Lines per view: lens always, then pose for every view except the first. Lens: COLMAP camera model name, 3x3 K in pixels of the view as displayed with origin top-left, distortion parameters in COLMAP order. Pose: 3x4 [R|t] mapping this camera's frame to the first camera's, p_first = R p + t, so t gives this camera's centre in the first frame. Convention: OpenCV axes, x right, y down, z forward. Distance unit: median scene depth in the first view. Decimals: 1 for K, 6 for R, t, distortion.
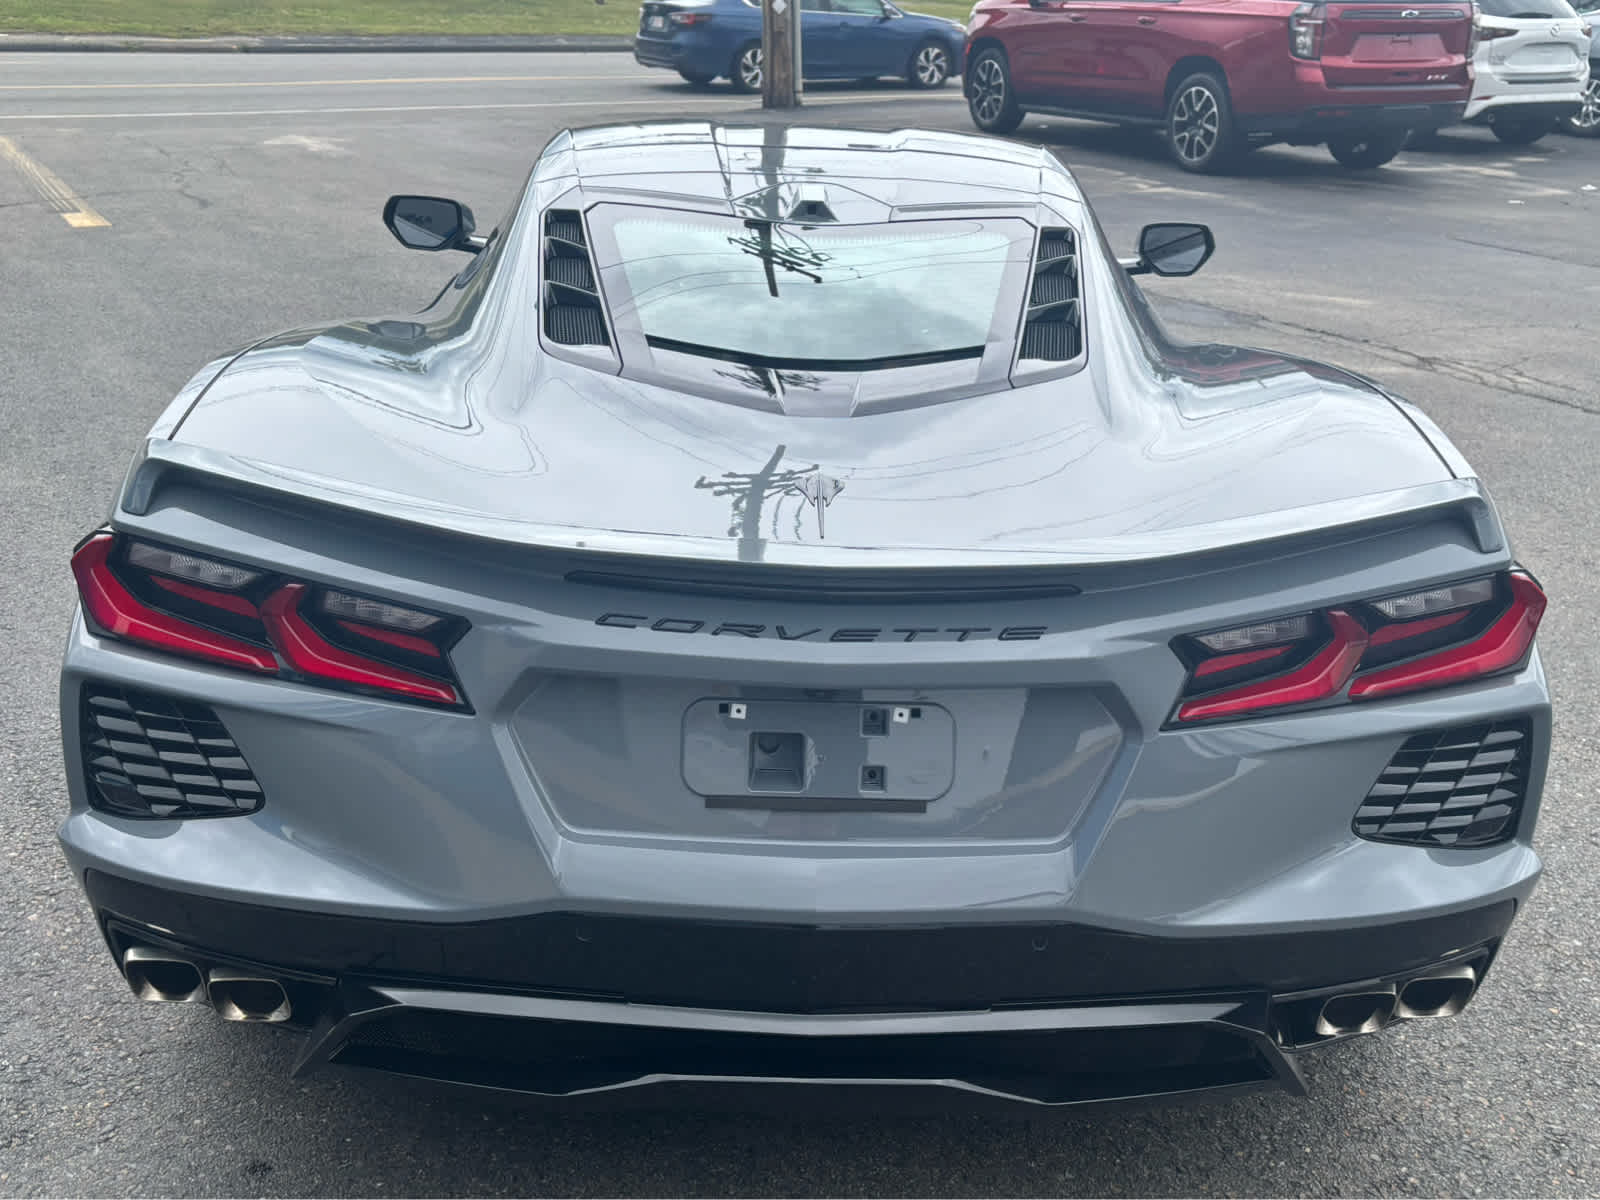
lens RADIAL K [[1677.0, 0, 838.1], [0, 1677.0, 568.3], [0, 0, 1]] dist [0.014637, 0.050079]
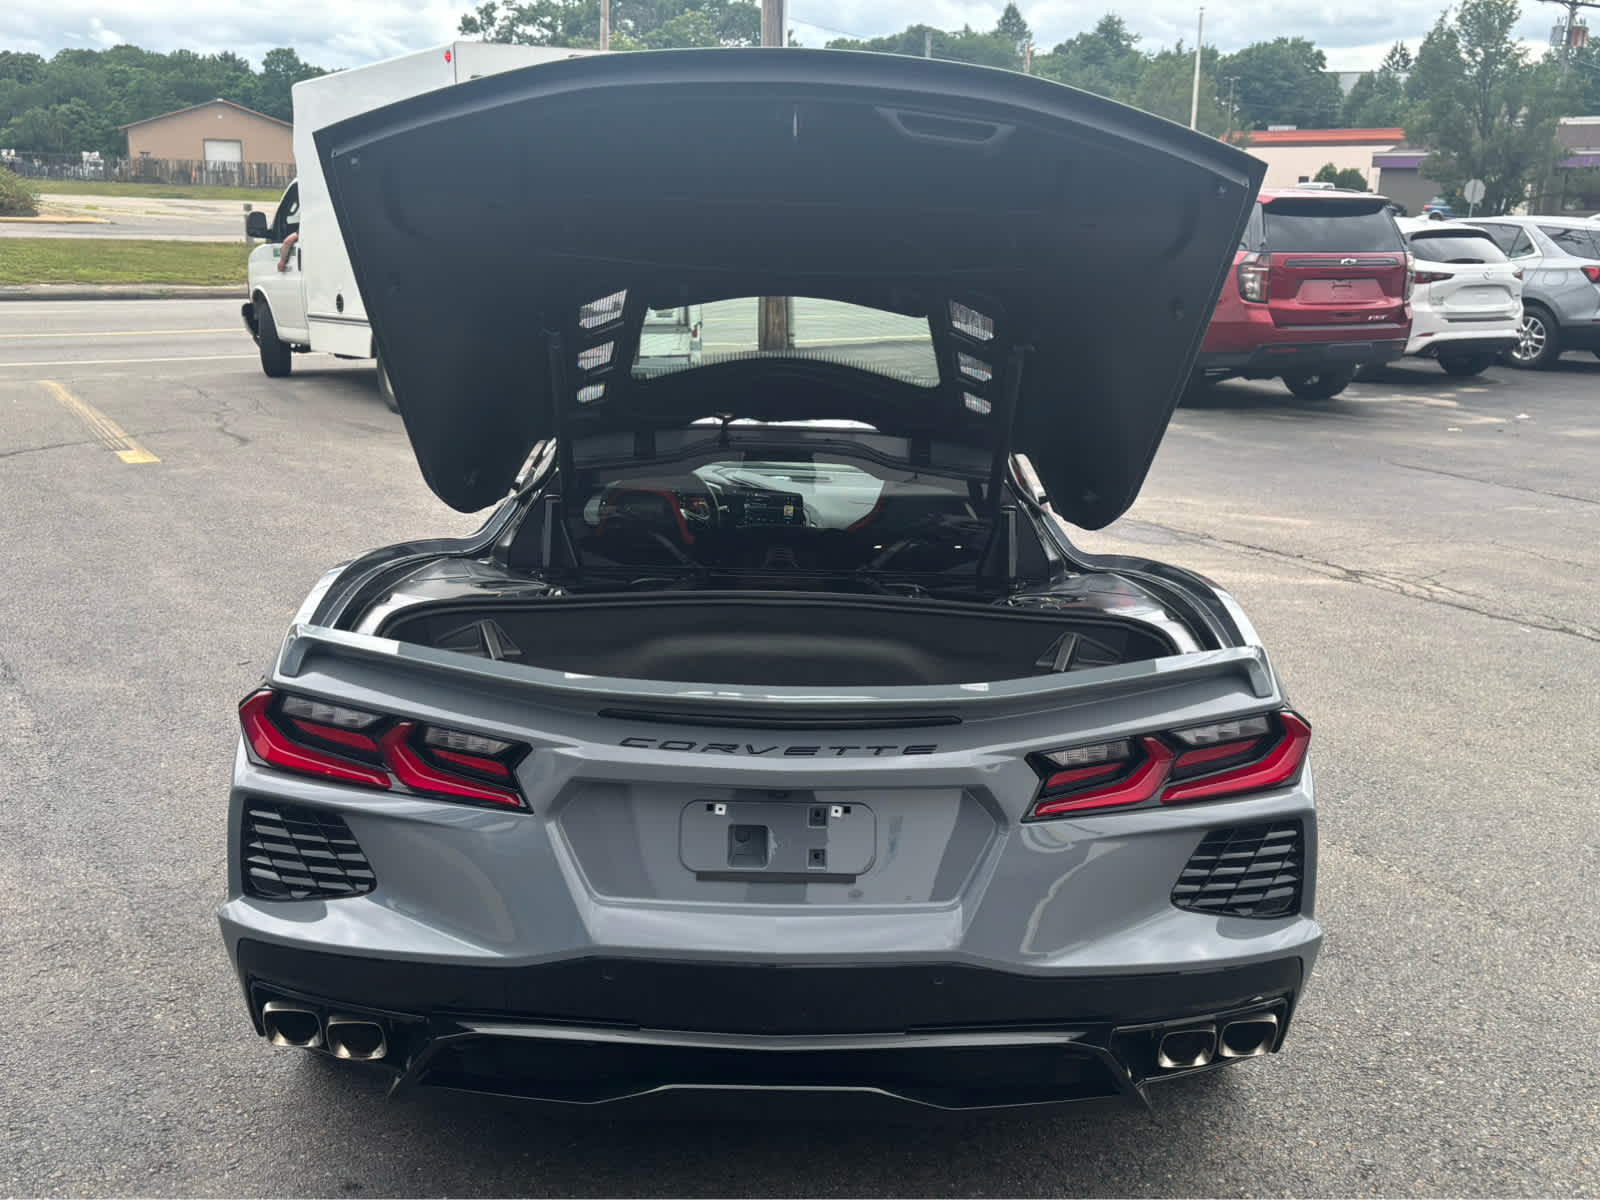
lens RADIAL K [[1678.8, 0, 843.4], [0, 1678.8, 601.9], [0, 0, 1]] dist [0.050691, 0.011014]
pose [[0.999964, -0.007788, 0.003263, 0.012990], [0.008105, 0.993669, -0.112055, 0.022856], [-0.002370, 0.112078, 0.993697, -0.135548]]
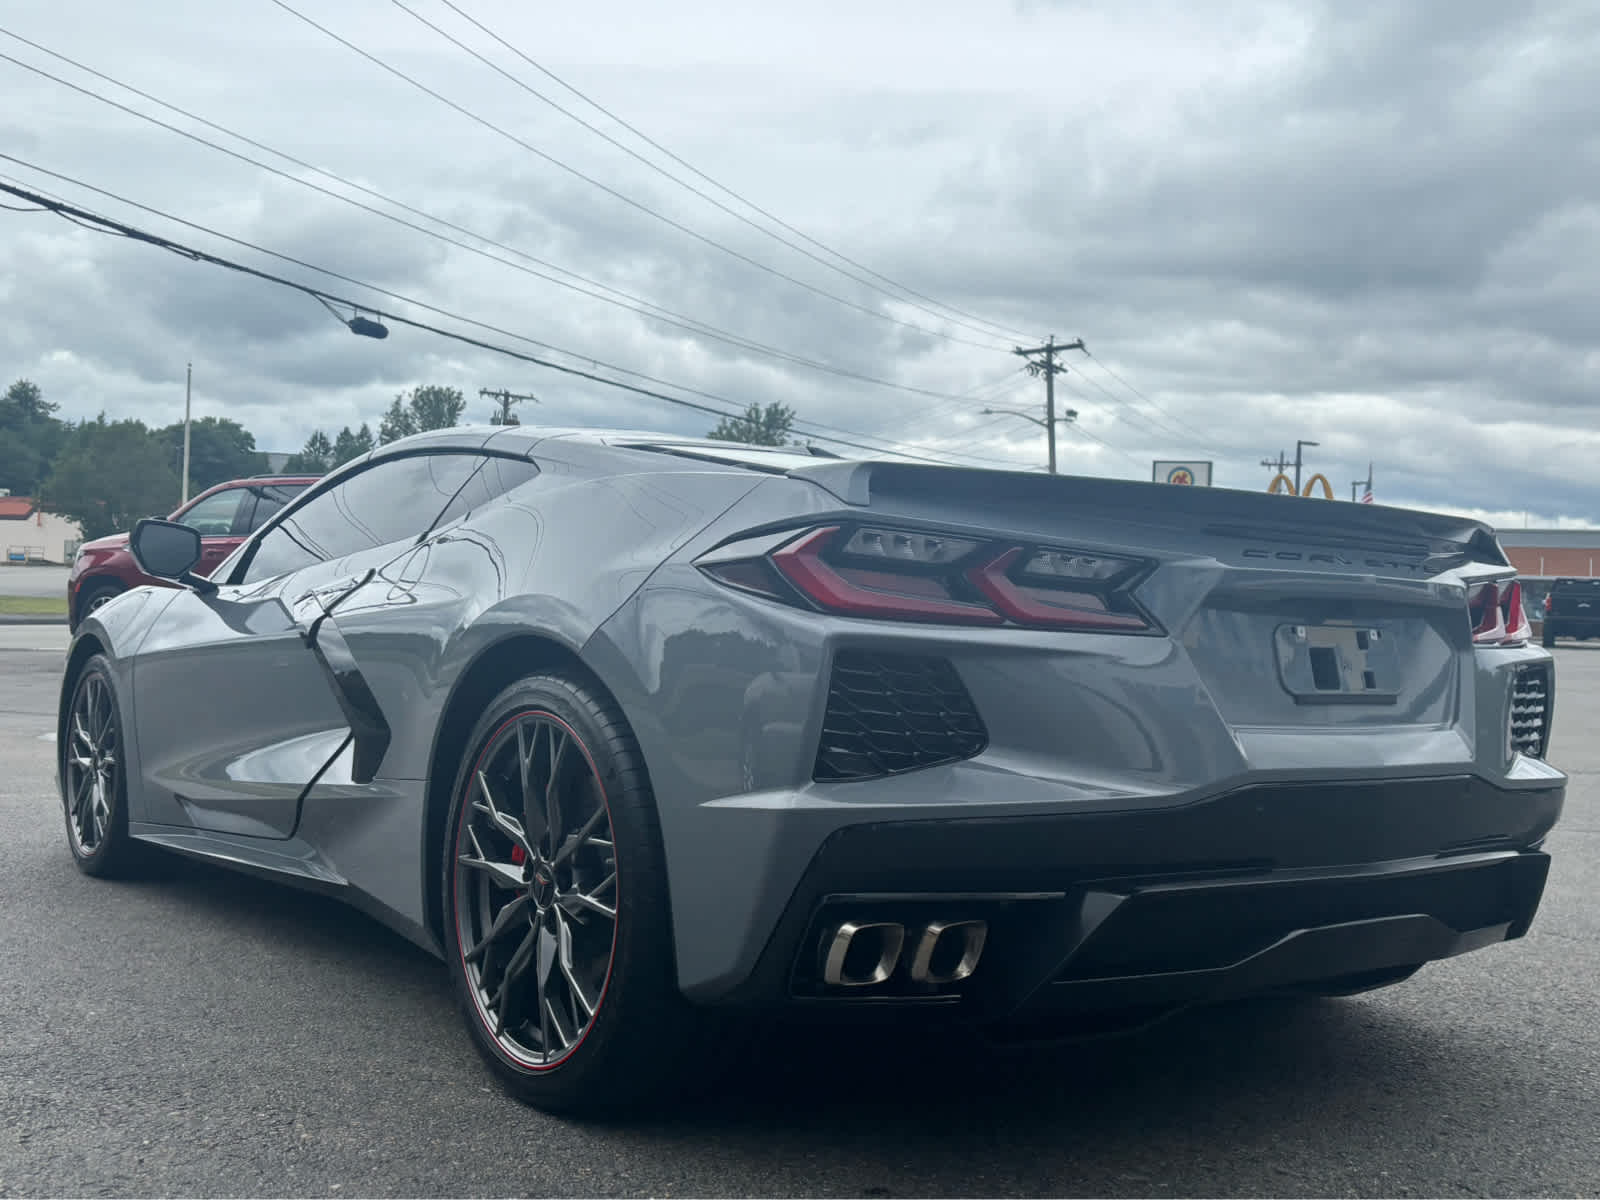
lens RADIAL K [[1661.3, 0, 800.0], [0, 1661.3, 600.0], [0, 0, 1]] dist [0.023865, 0.011366]
pose [[0.816390, 0.005997, 0.577470, -0.378278], [0.185191, 0.944419, -0.271619, 0.113642], [-0.547002, 0.328689, 0.769904, 0.054665]]
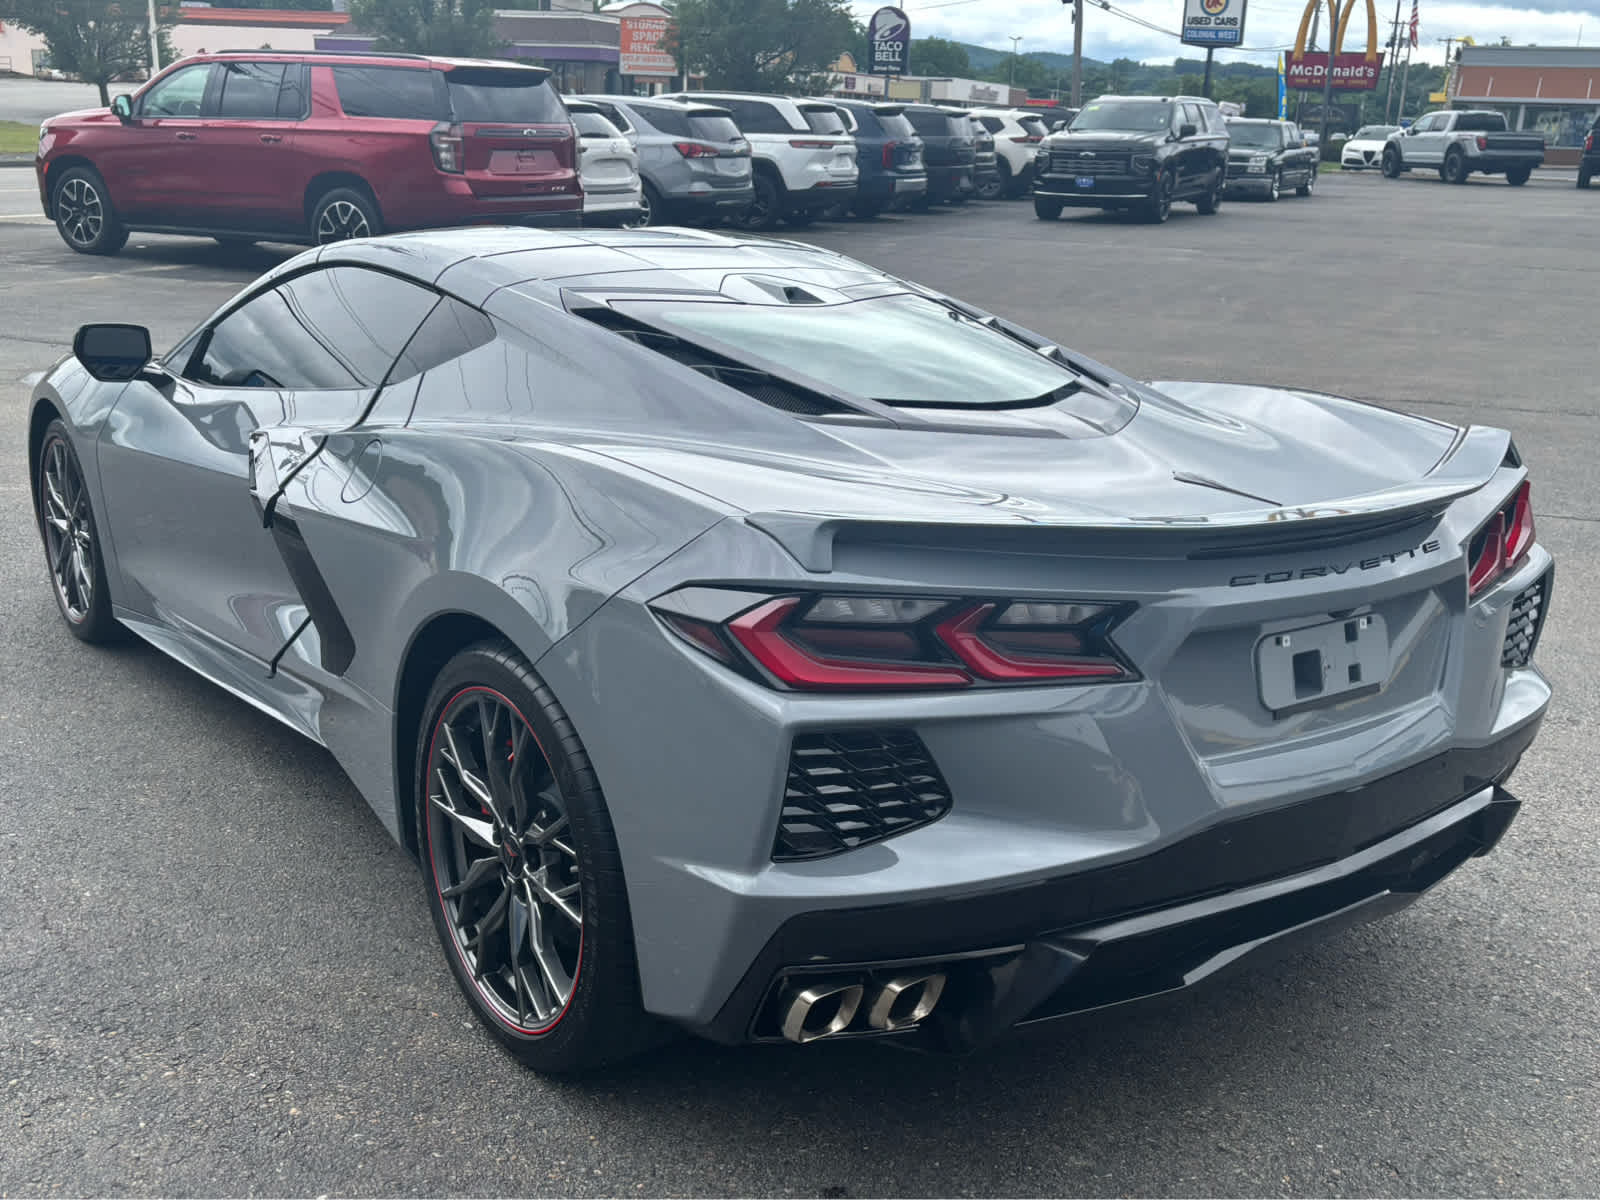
lens RADIAL K [[1661.3, 0, 800.0], [0, 1661.3, 600.0], [0, 0, 1]] dist [0.023865, 0.011366]
pose [[0.819516, -0.158214, 0.550783, -0.348285], [0.183406, 0.982992, 0.009474, -0.009125], [-0.542914, 0.093253, 0.834595, 0.037469]]
